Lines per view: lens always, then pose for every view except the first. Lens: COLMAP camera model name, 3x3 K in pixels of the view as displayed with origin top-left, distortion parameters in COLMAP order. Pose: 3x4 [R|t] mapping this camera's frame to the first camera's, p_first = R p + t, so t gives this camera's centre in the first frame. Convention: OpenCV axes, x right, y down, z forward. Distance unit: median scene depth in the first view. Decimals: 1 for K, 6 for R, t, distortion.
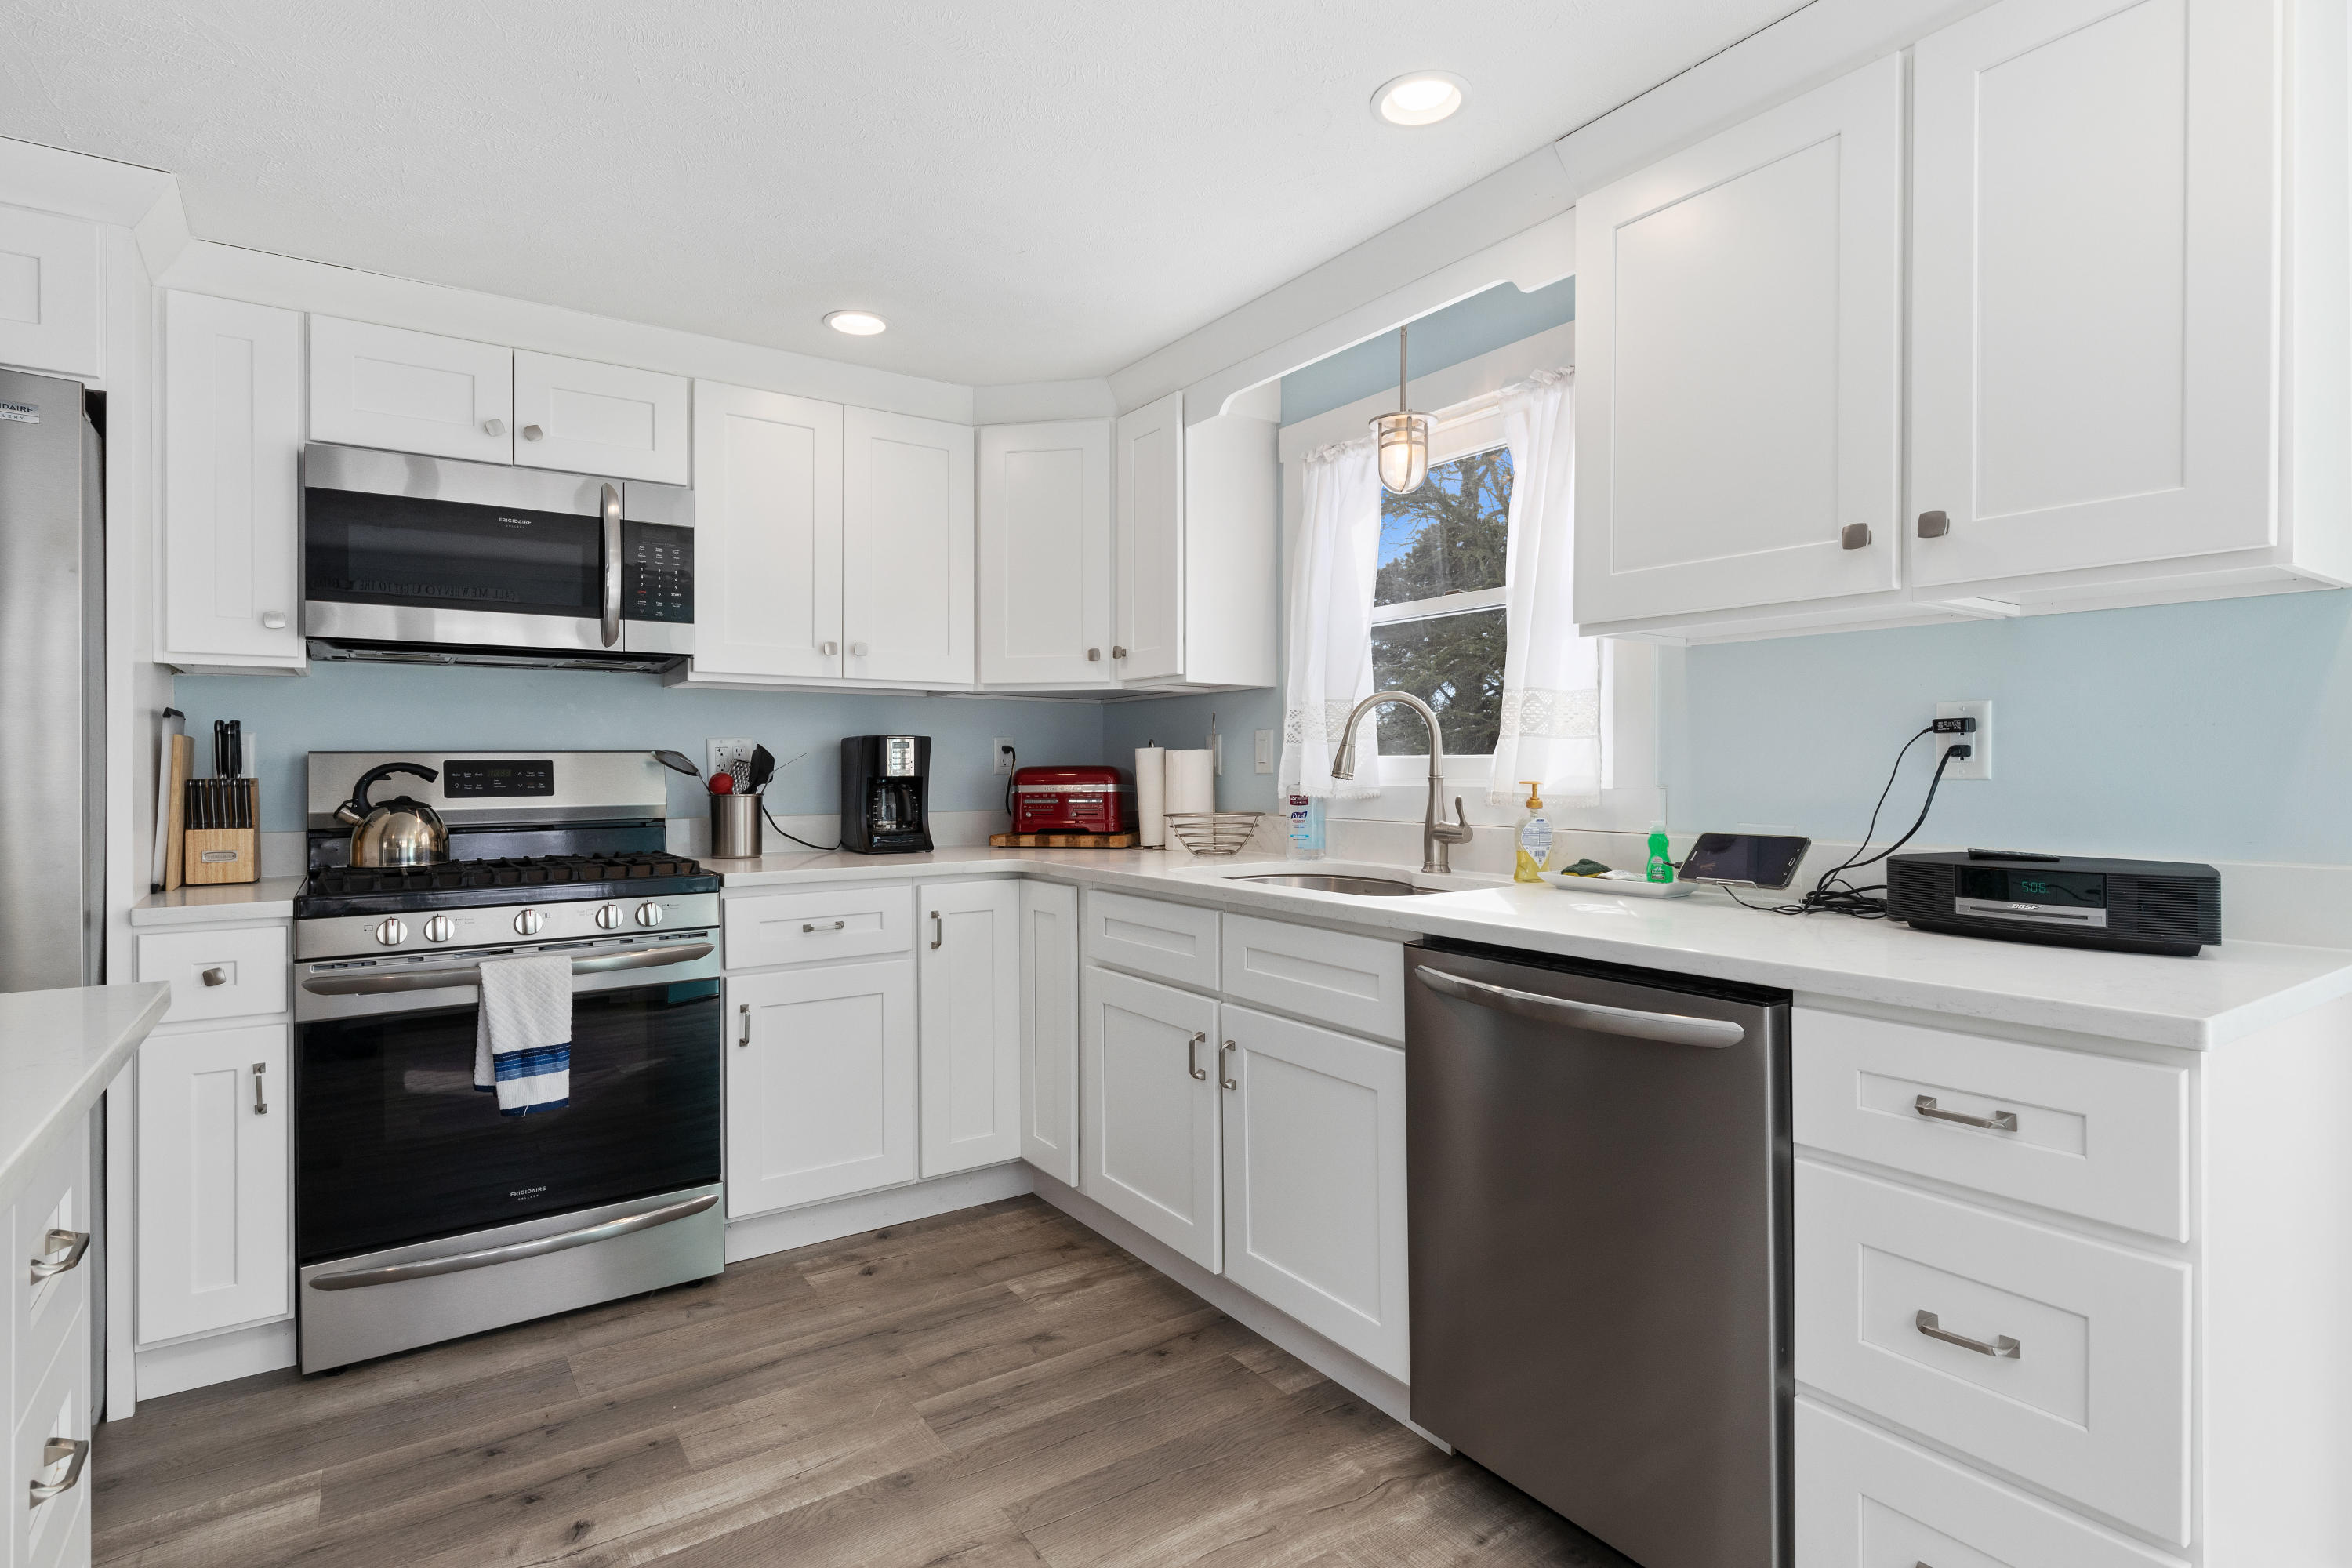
lens RADIAL K [[1174.6, 0, 1180.2], [0, 1174.6, 771.6], [0, 0, 1]] dist [-0.001643, -0.000306]
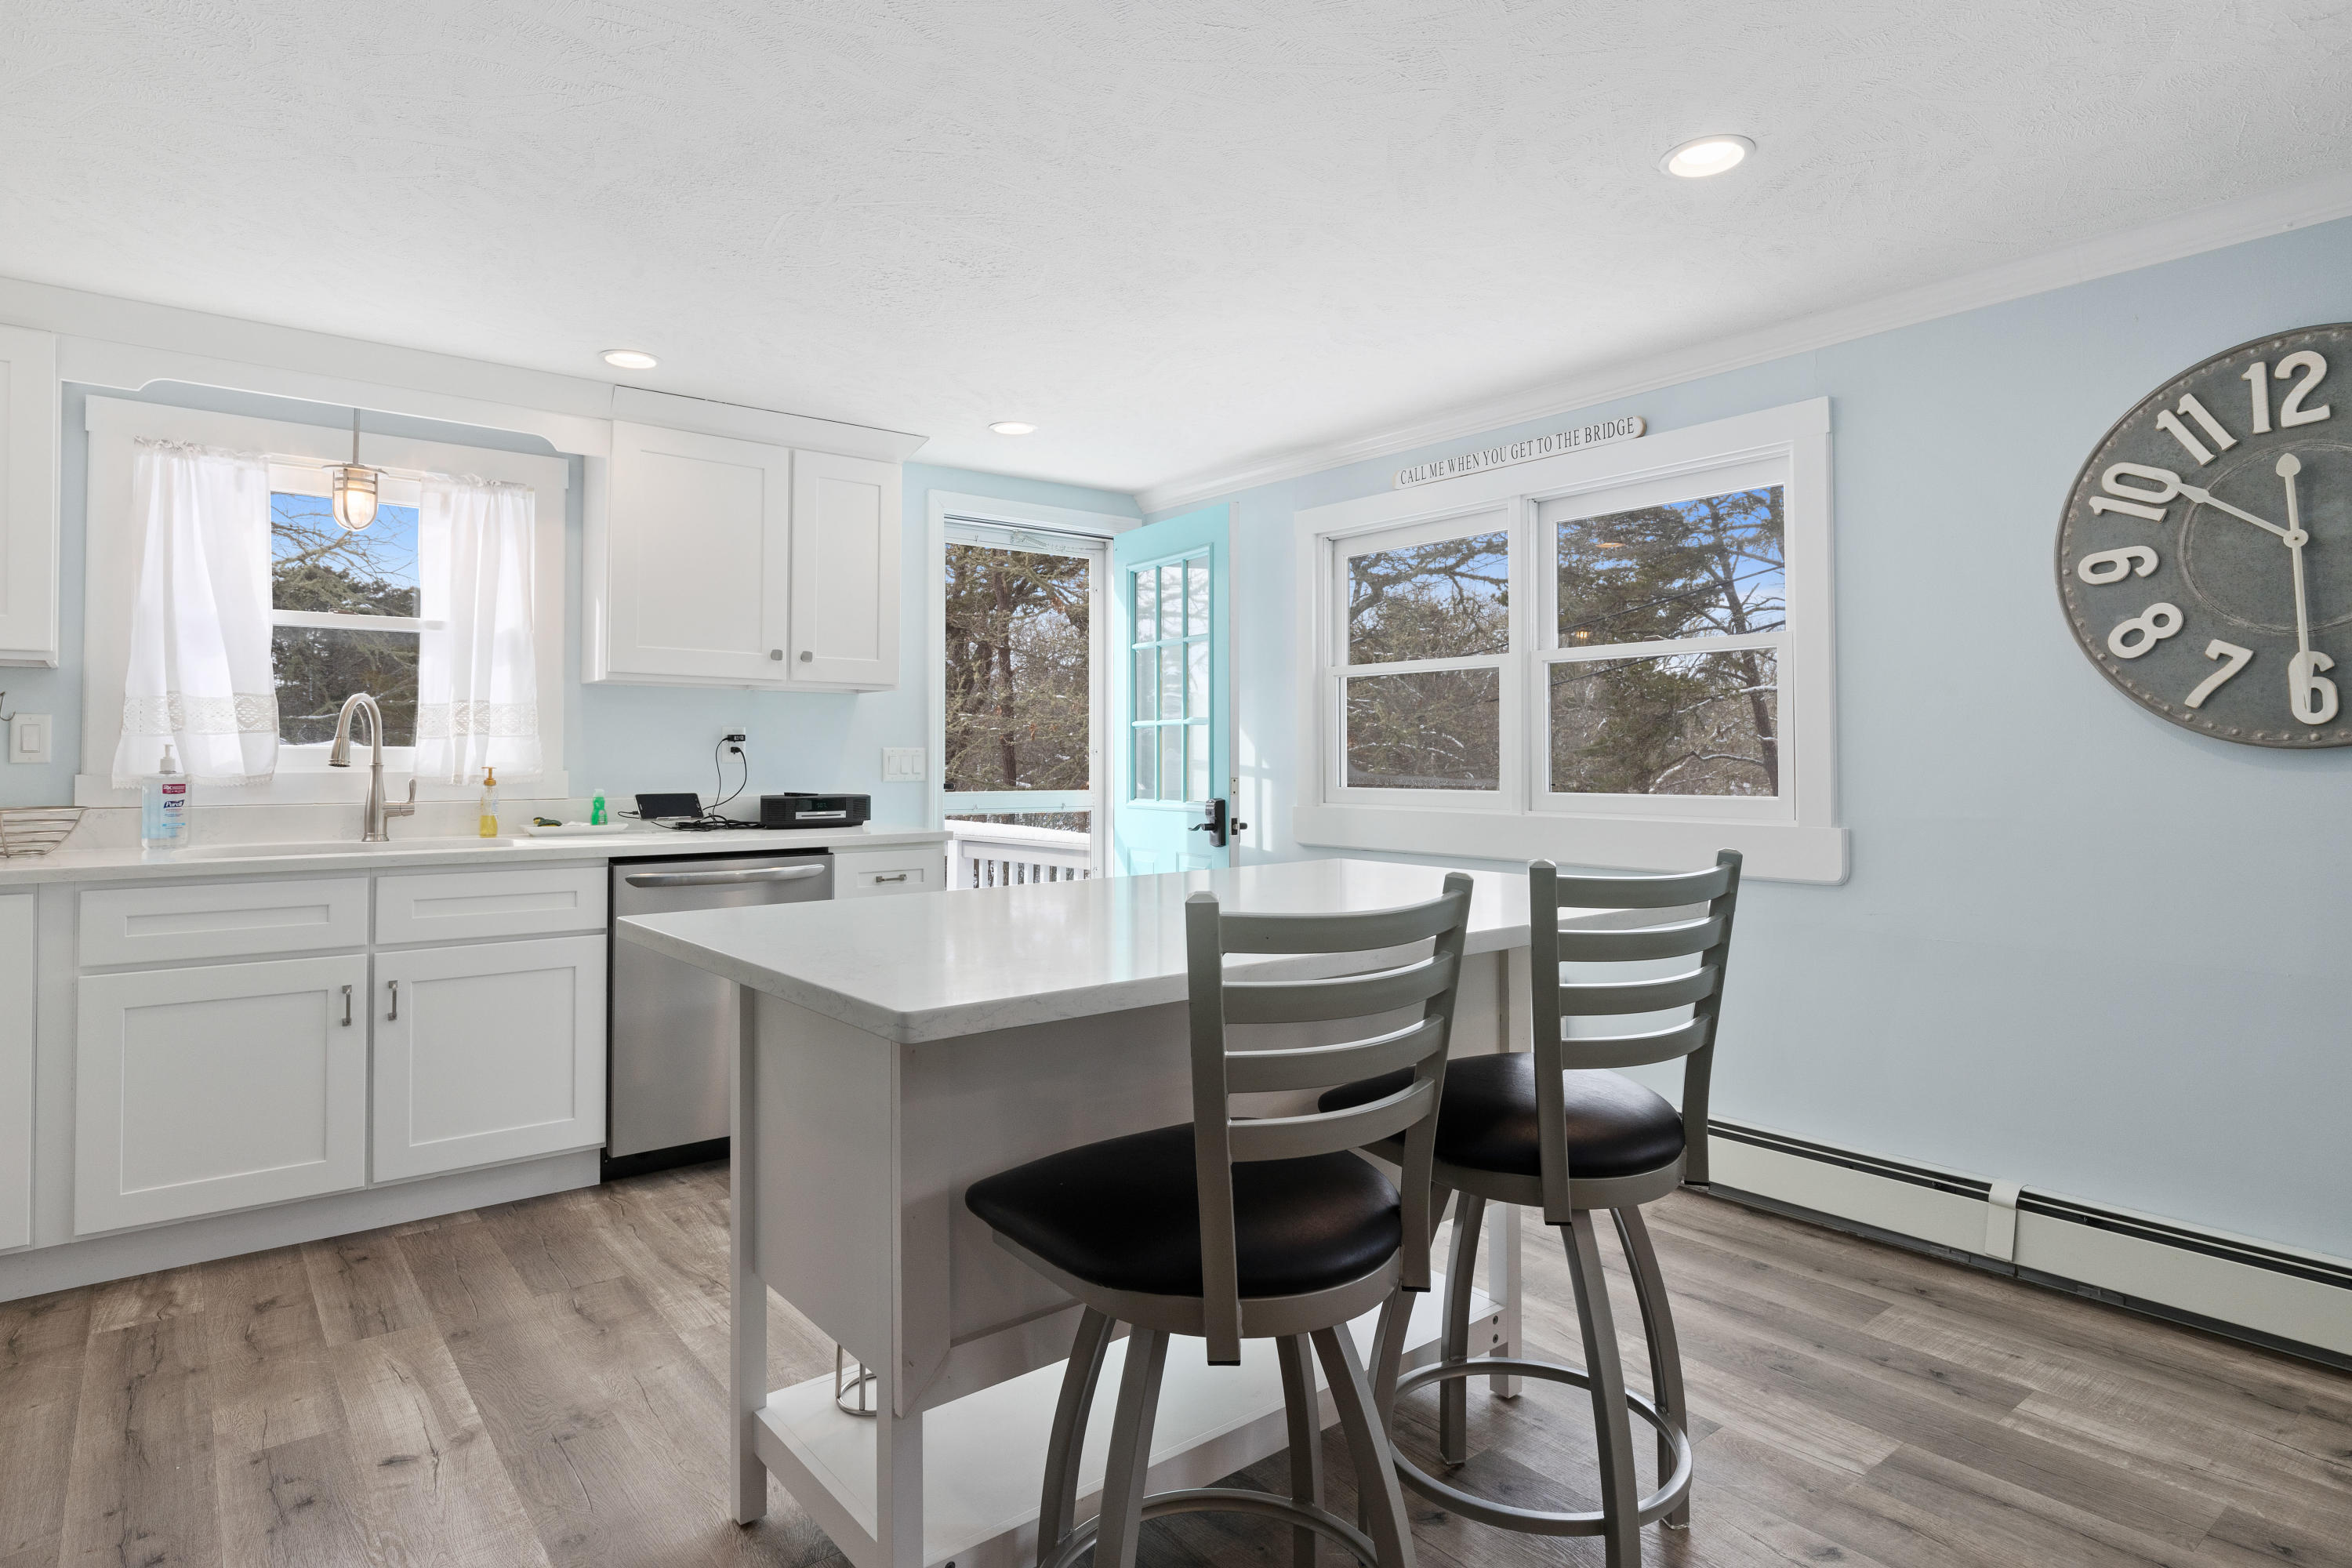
lens RADIAL K [[1279.3, 0, 1182.6], [0, 1279.3, 735.3], [0, 0, 1]] dist [-0.002674, -0.000125]
pose [[-0.069096, 0.018831, 0.997432, -1.475472], [0.002641, 0.999822, -0.018693, 0.001506], [-0.997607, 0.001342, -0.069133, 0.300293]]
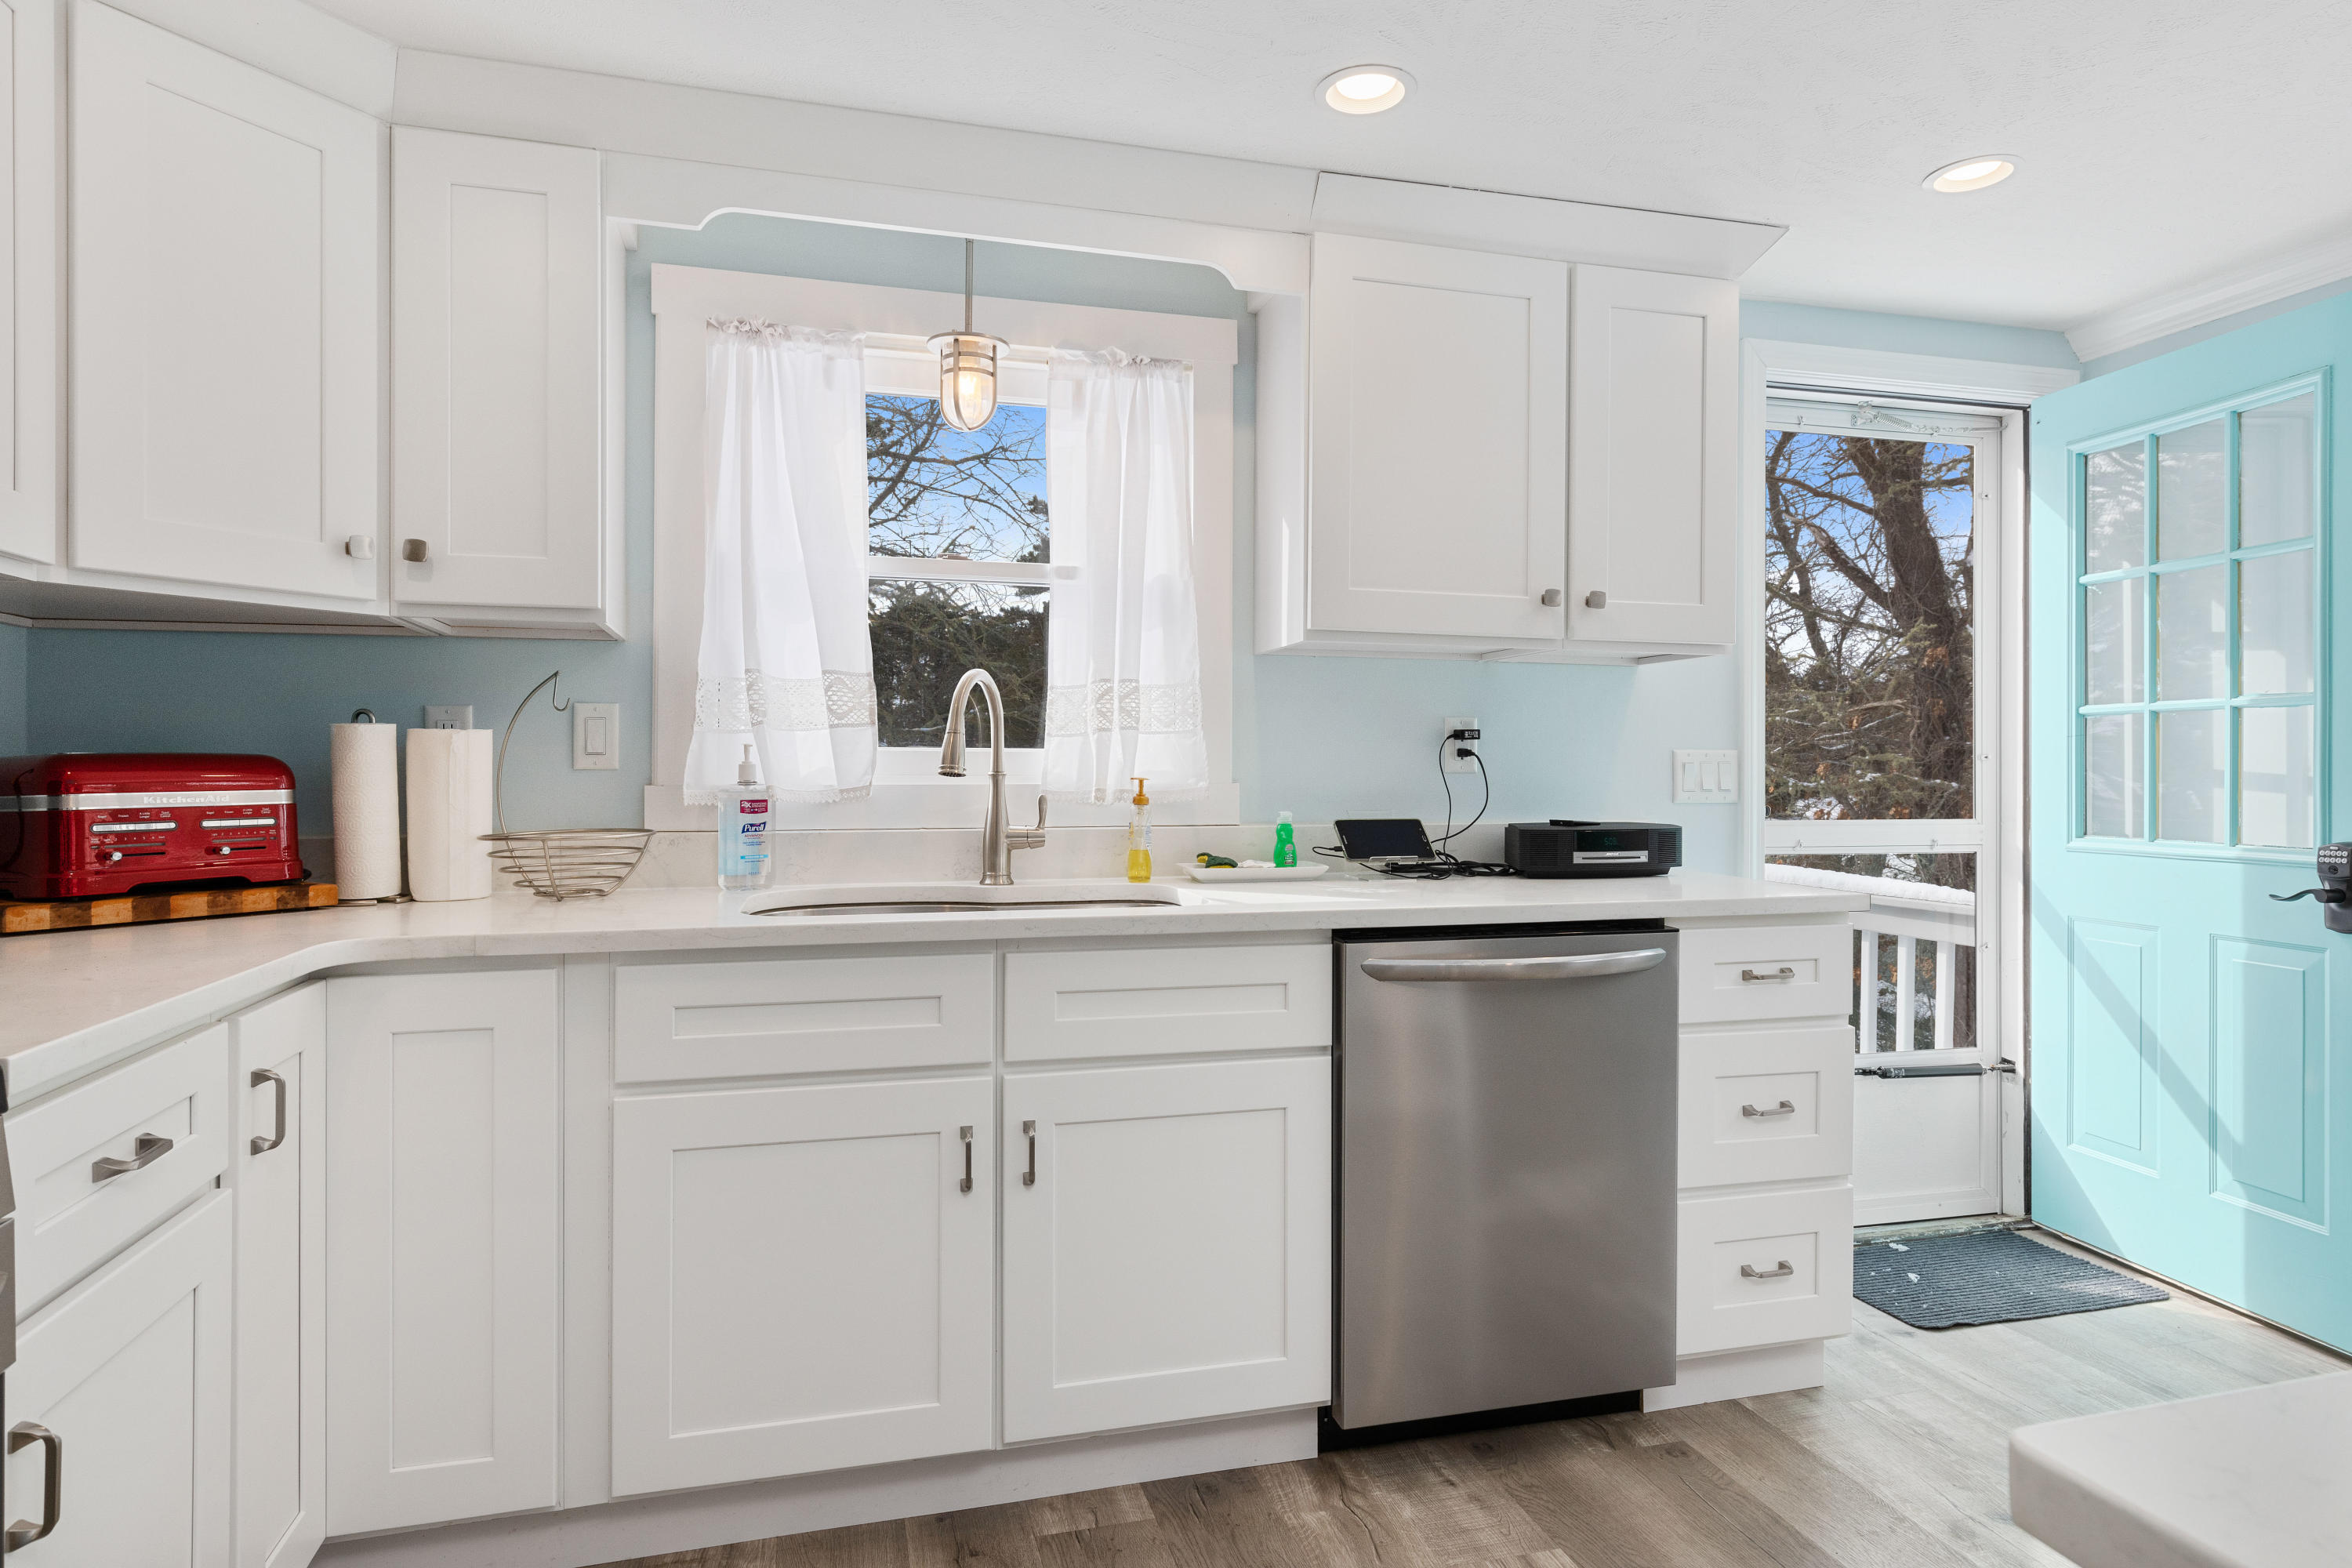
lens RADIAL K [[1327.9, 0, 1176.8], [0, 1327.9, 761.6], [0, 0, 1]] dist [0.007112, 0.000108]
pose [[0.331291, 0.007489, 0.943499, -0.809443], [-0.000103, 0.999969, -0.007901, 0.004748], [-0.943528, 0.002520, 0.331282, 0.687715]]
